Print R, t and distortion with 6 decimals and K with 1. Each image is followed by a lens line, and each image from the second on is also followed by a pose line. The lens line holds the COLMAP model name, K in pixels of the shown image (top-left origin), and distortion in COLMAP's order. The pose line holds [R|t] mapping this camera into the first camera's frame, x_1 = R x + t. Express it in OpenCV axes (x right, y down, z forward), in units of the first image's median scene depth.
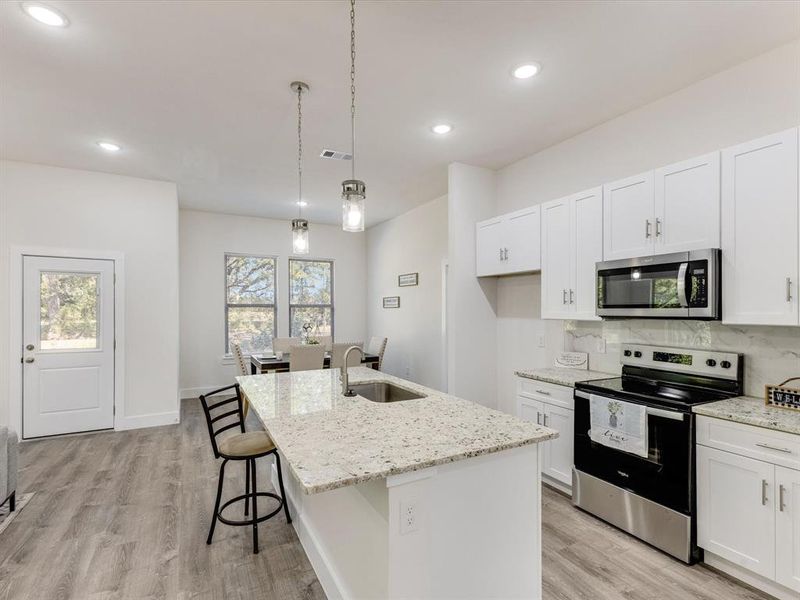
lens RADIAL K [[396.7, 0, 397.6], [0, 396.7, 305.2], [0, 0, 1]] dist [0.012727, -0.003219]
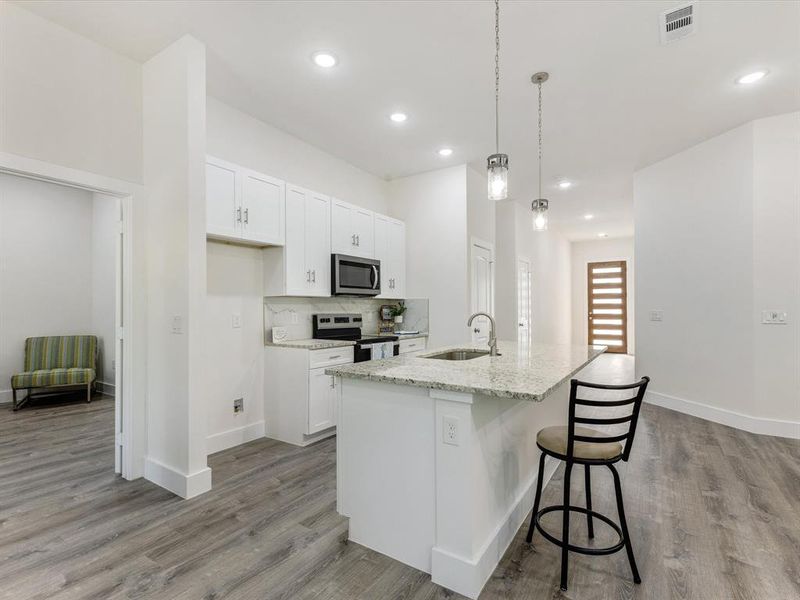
lens RADIAL K [[396.7, 0, 404.1], [0, 396.7, 302.0], [0, 0, 1]] dist [0.012727, -0.003219]
pose [[-0.495009, 0.018844, 0.868684, -0.782769], [-0.002893, 0.999724, -0.023335, 0.088176], [-0.868883, -0.014064, -0.494817, 1.458639]]
